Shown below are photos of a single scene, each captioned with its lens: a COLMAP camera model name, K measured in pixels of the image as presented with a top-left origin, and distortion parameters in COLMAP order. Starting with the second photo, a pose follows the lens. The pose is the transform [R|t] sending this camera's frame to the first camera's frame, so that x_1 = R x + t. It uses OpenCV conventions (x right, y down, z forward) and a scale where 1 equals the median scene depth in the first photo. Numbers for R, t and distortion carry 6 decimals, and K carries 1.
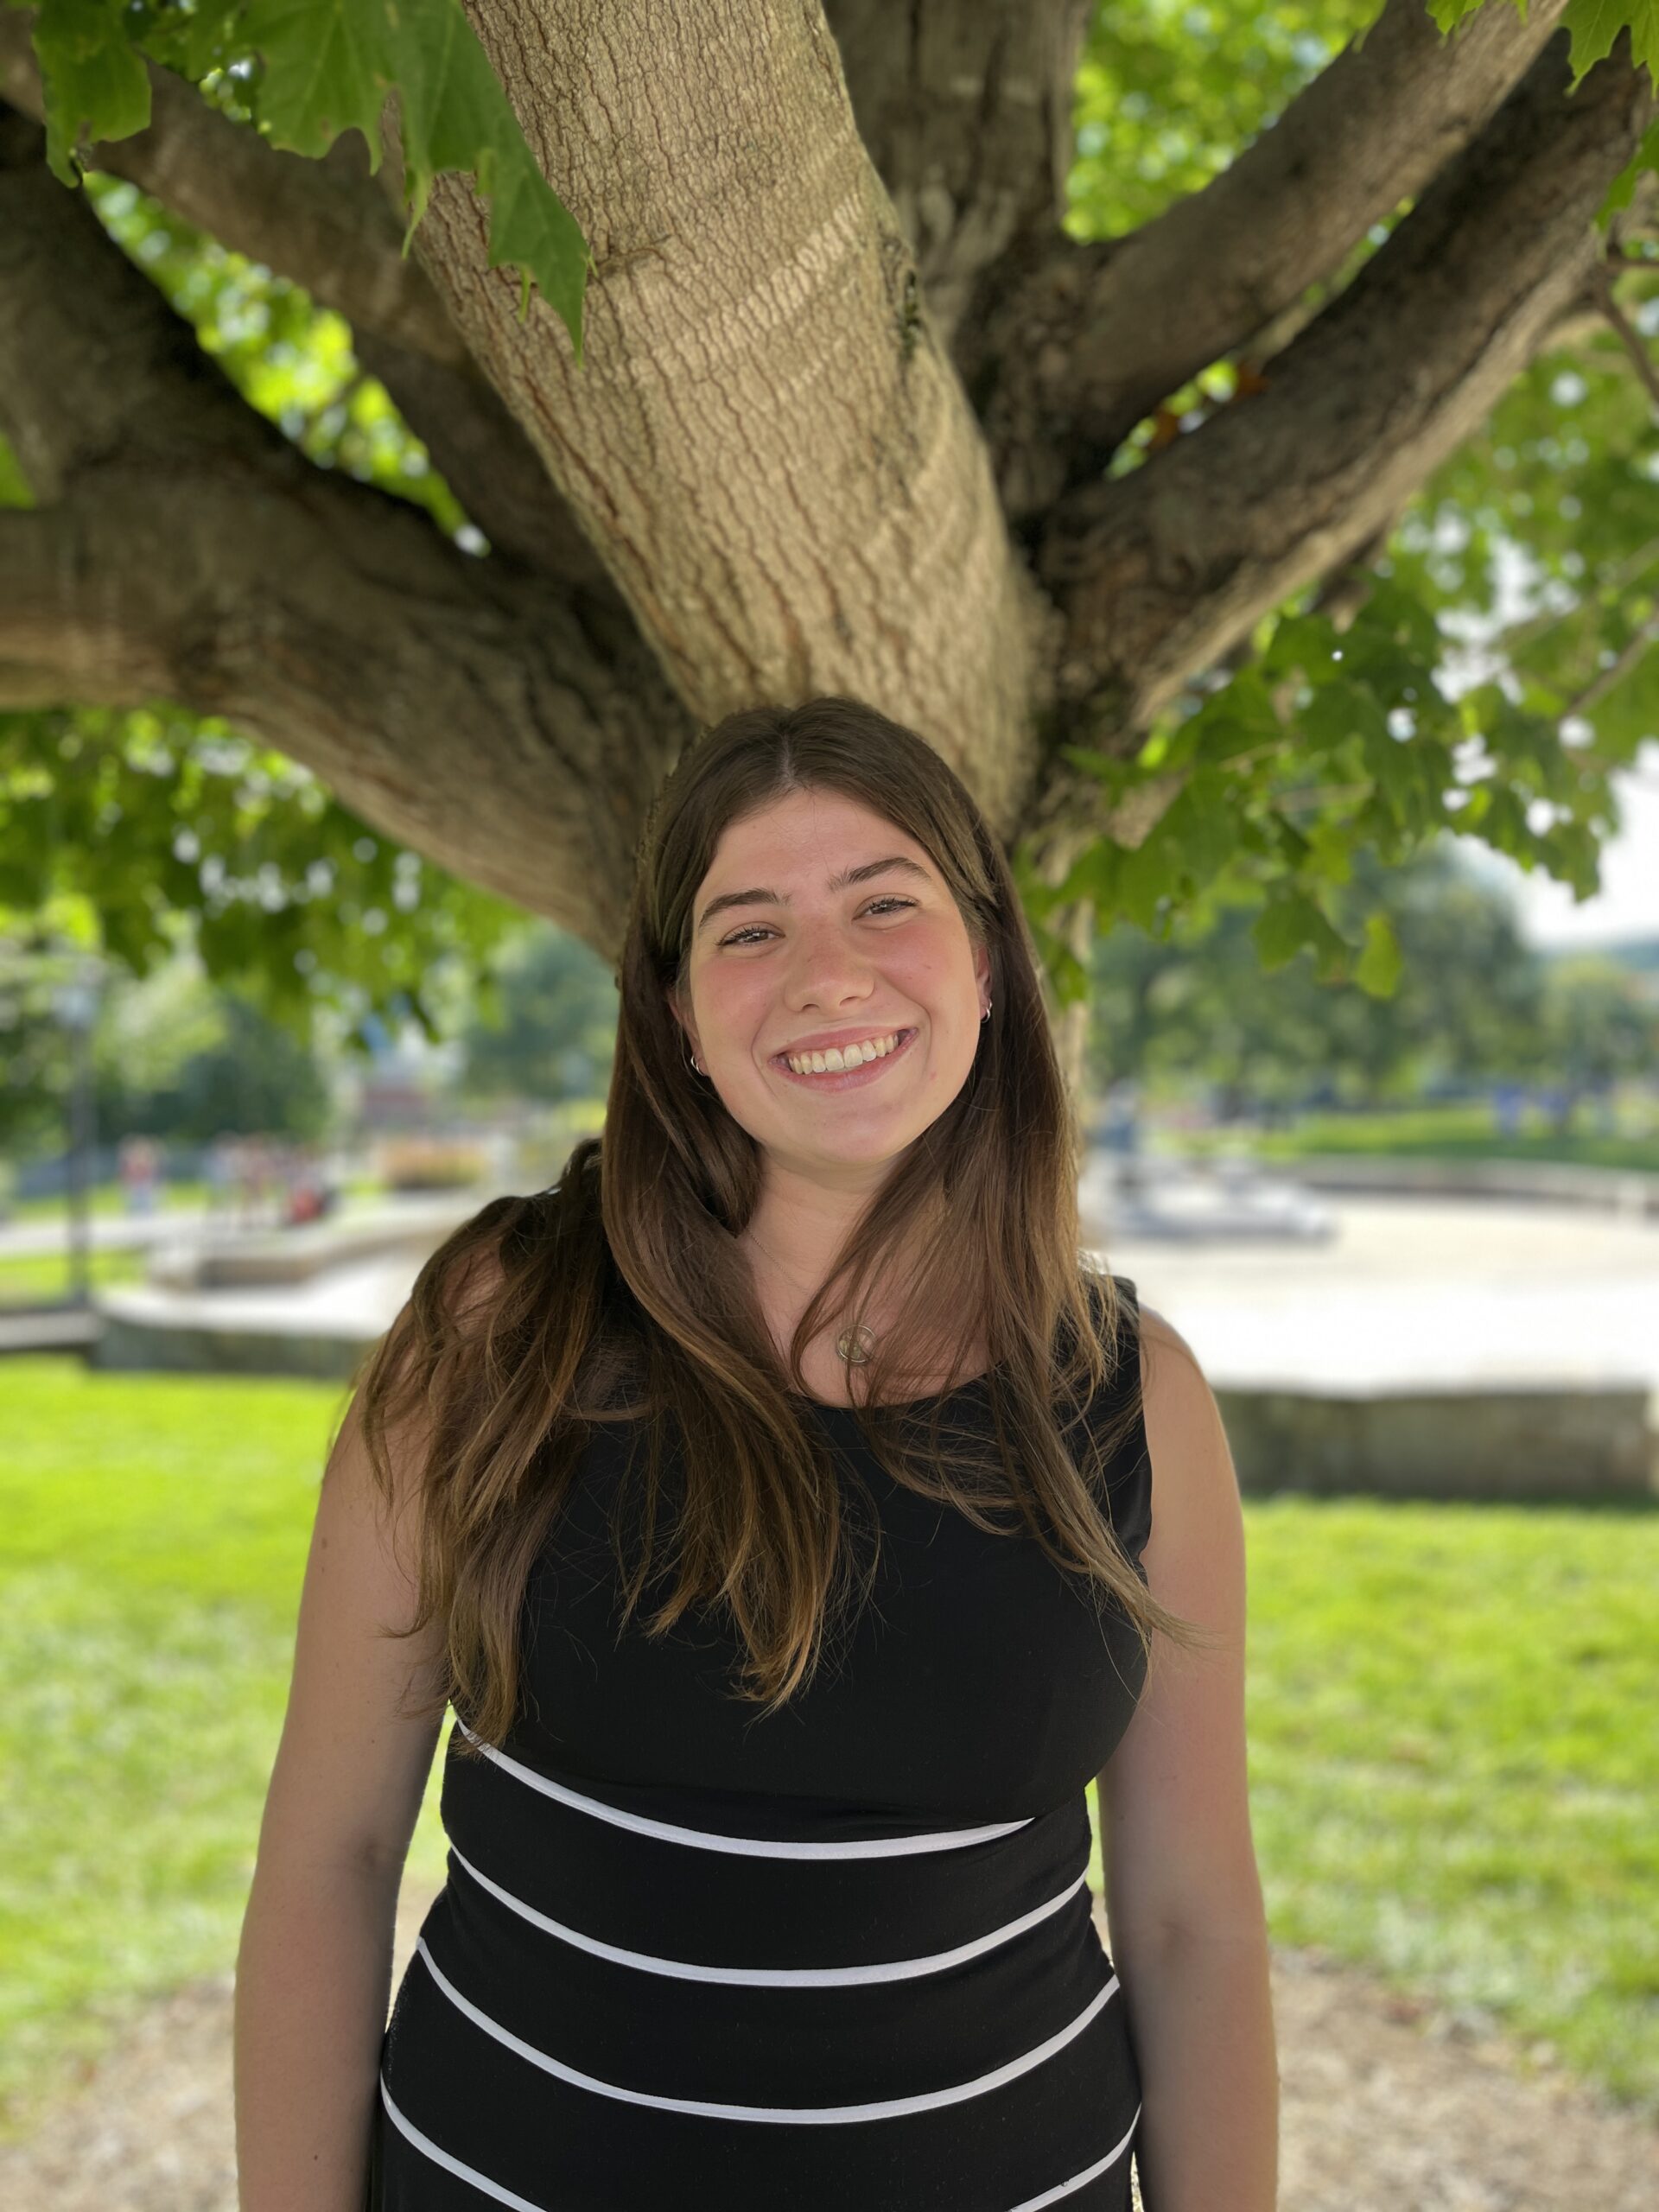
lens RADIAL K [[1681.6, 0, 826.2], [0, 1681.6, 1105.1], [0, 0, 1]] dist [0.050737, -0.063731]
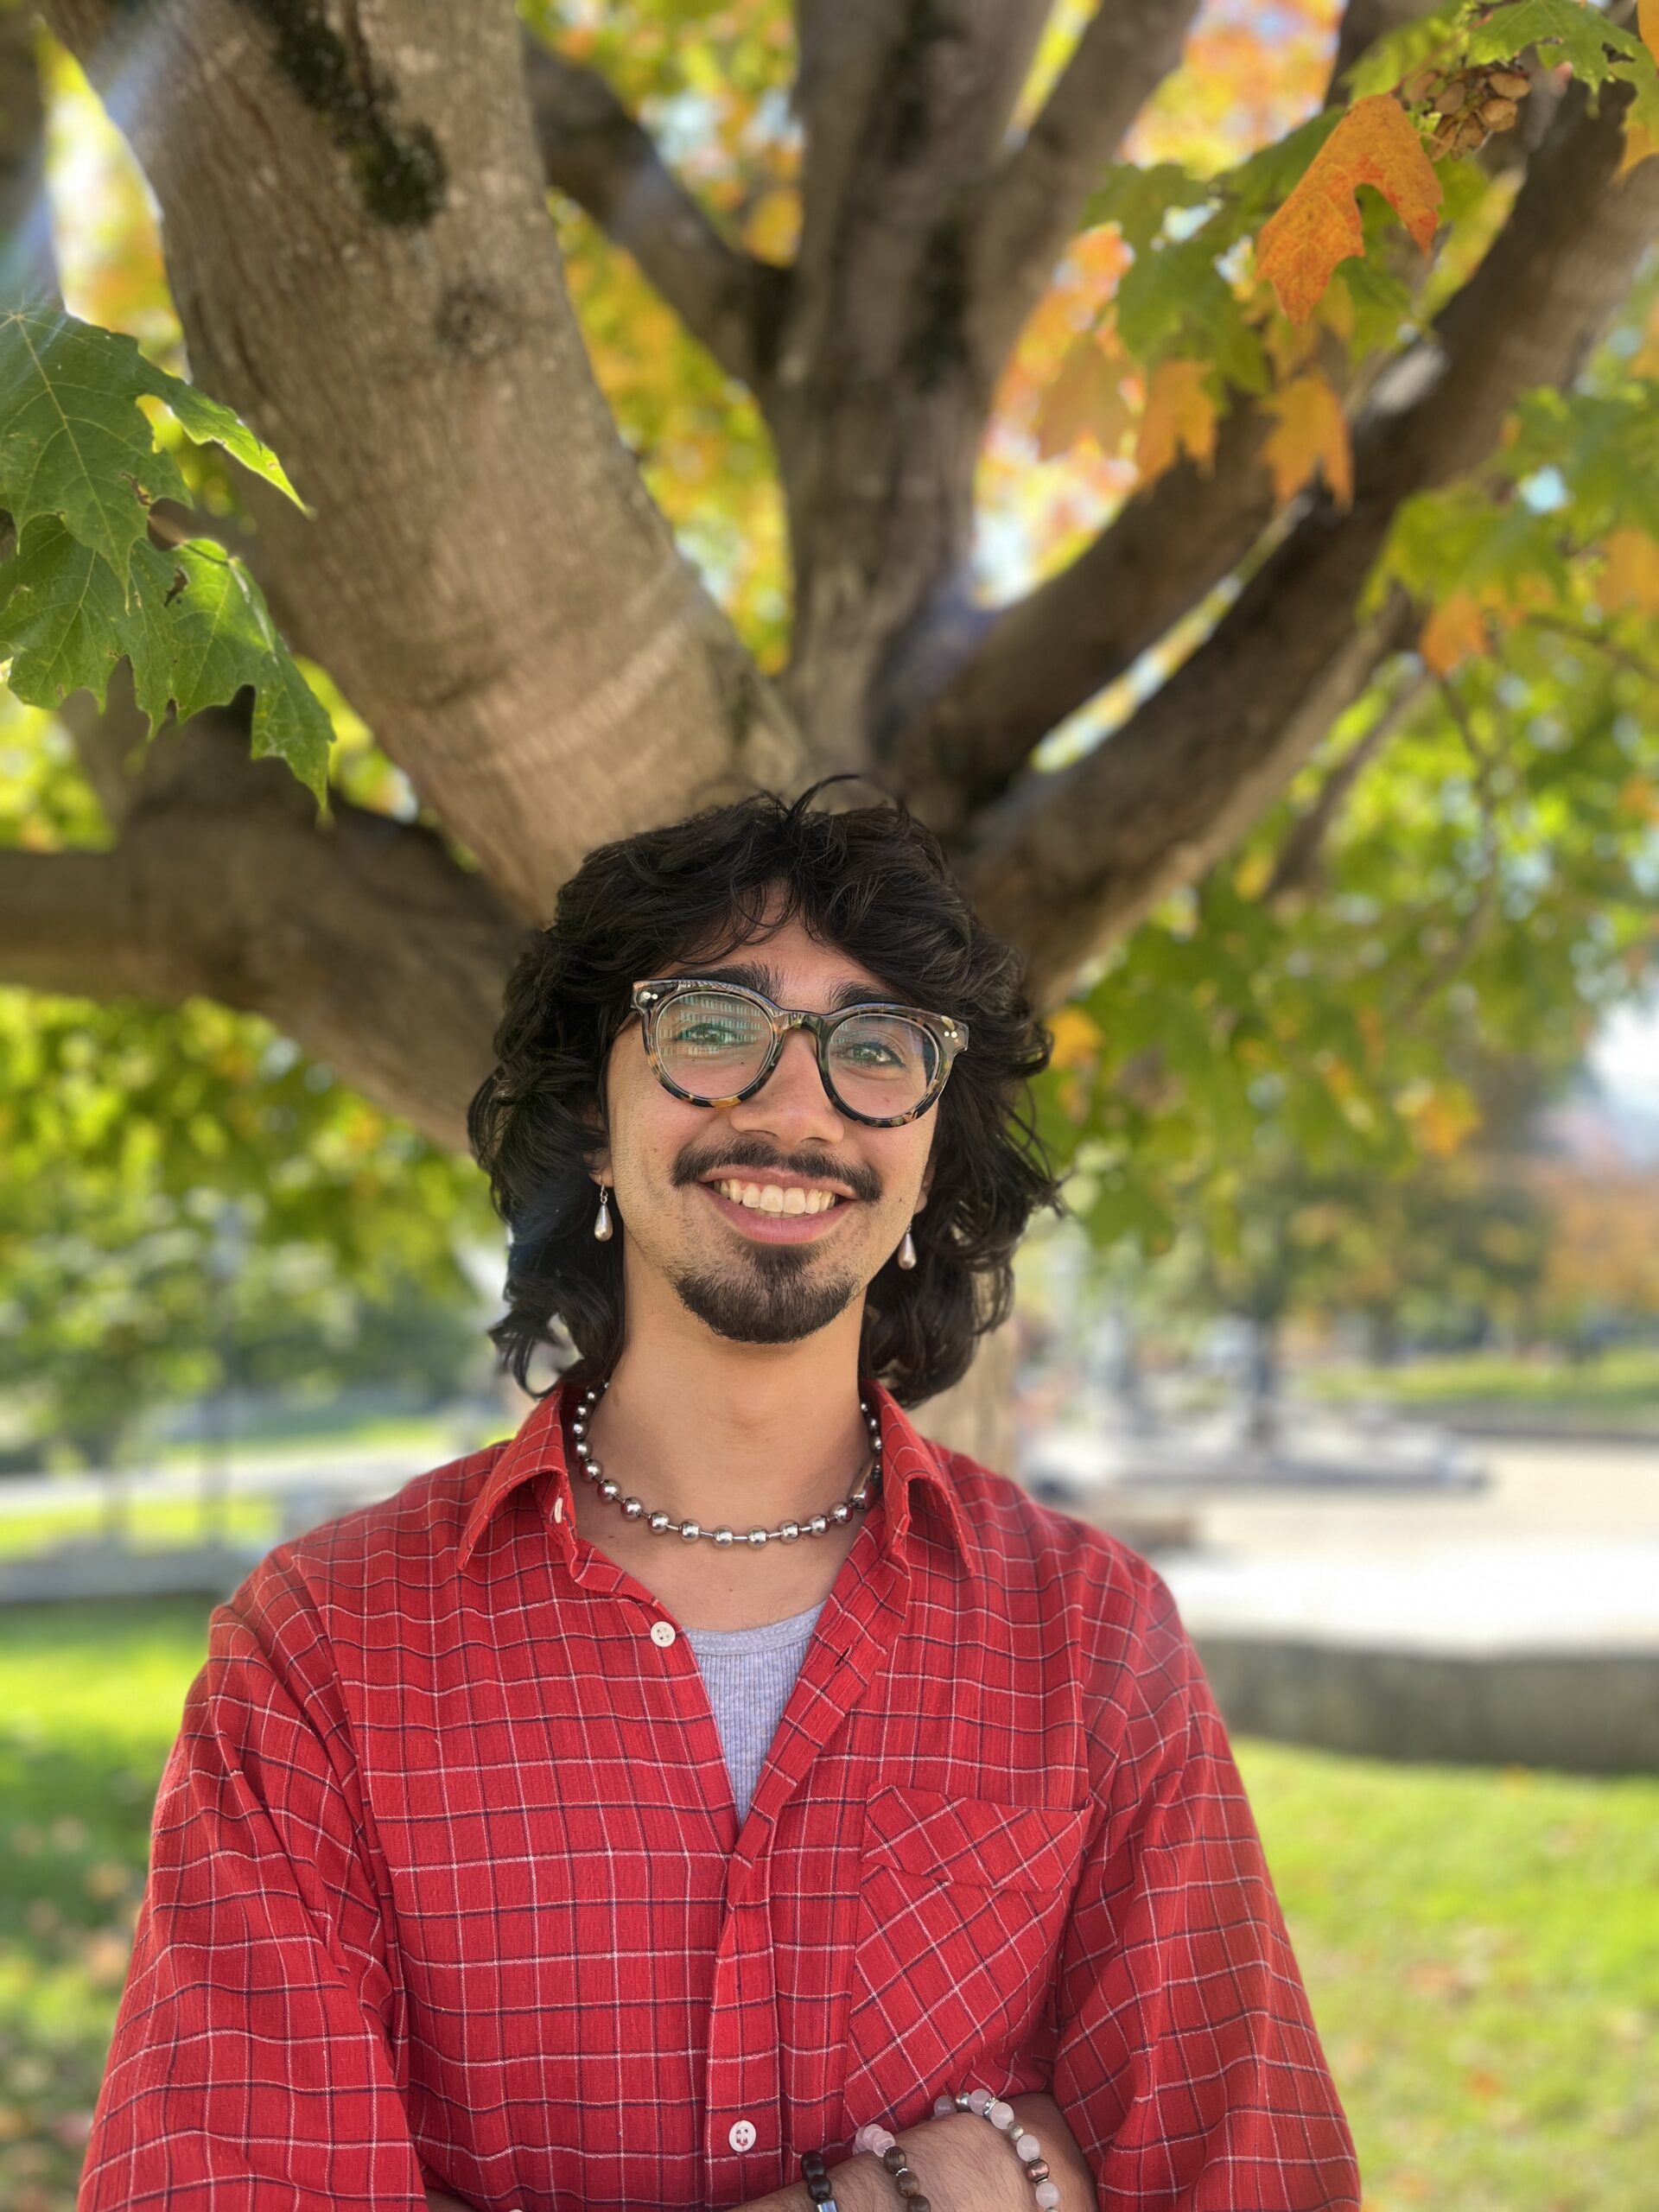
lens RADIAL K [[1681.6, 0, 843.7], [0, 1681.6, 1105.0], [0, 0, 1]] dist [0.050737, -0.063731]
pose [[0.997292, -0.013767, -0.072248, 0.150788], [0.003434, 0.989970, -0.141239, -0.011996], [0.073468, 0.140609, 0.987336, -0.101125]]
